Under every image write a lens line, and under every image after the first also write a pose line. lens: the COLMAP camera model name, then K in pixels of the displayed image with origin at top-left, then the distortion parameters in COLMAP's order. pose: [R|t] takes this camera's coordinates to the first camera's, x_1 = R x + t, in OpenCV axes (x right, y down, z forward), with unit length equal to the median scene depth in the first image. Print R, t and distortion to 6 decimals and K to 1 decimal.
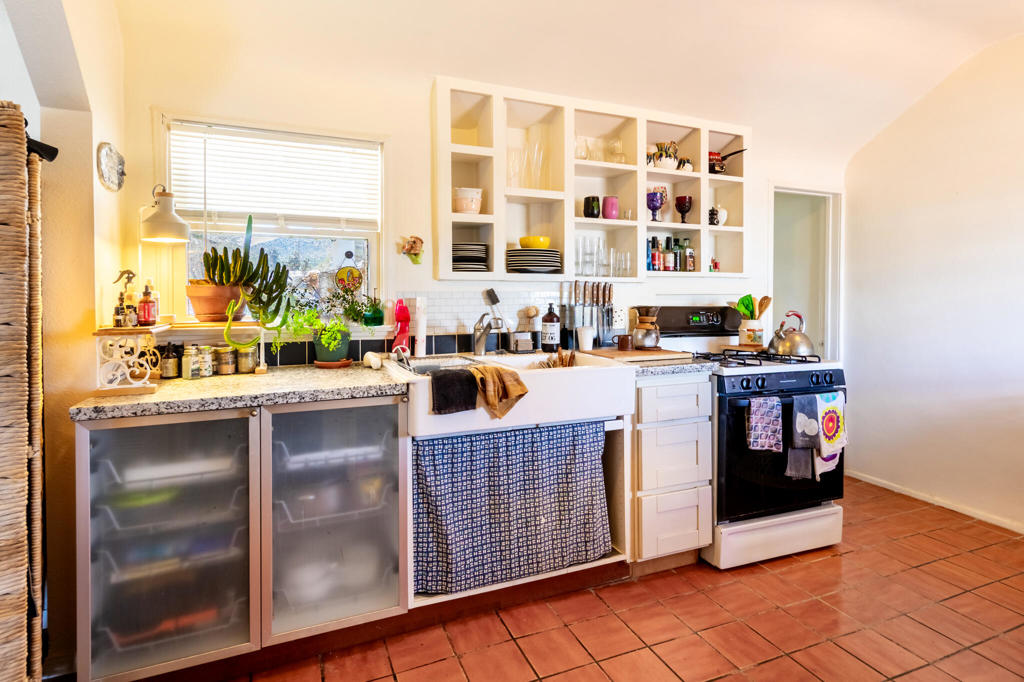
lens RADIAL K [[501.3, 0, 509.2], [0, 501.3, 311.5], [0, 0, 1]] dist [0.000463, 0.000727]
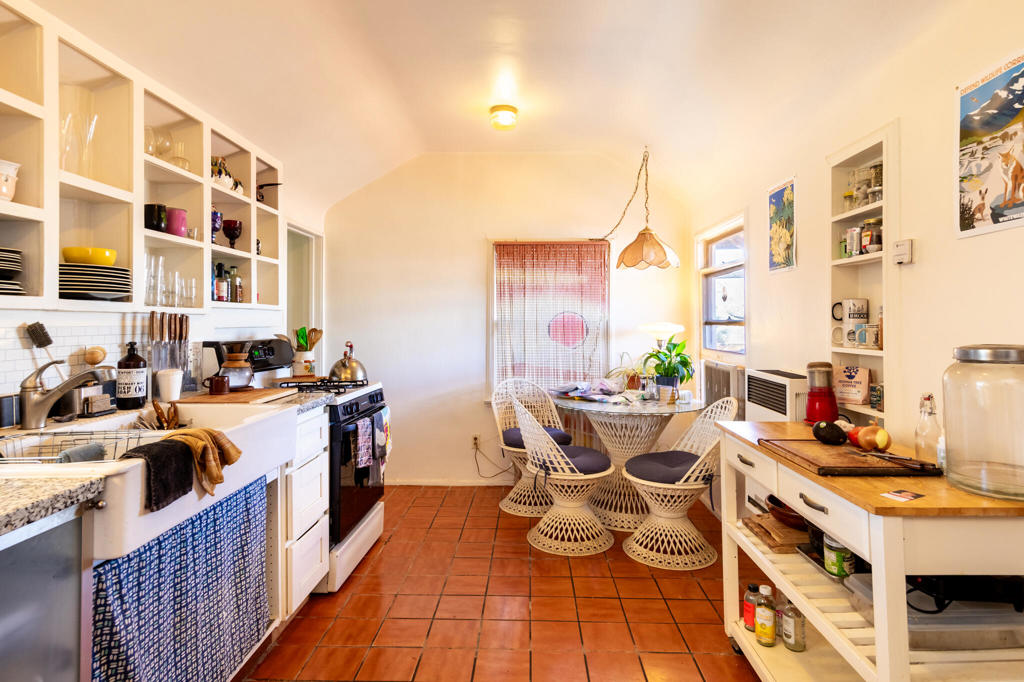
lens RADIAL K [[539.9, 0, 510.7], [0, 539.9, 322.3], [0, 0, 1]] dist [-0.000058, -0.000427]
pose [[0.420339, -0.001710, 0.907365, -0.388867], [0.033129, 0.999360, -0.013464, -0.016086], [-0.906762, 0.035719, 0.420127, 0.159076]]
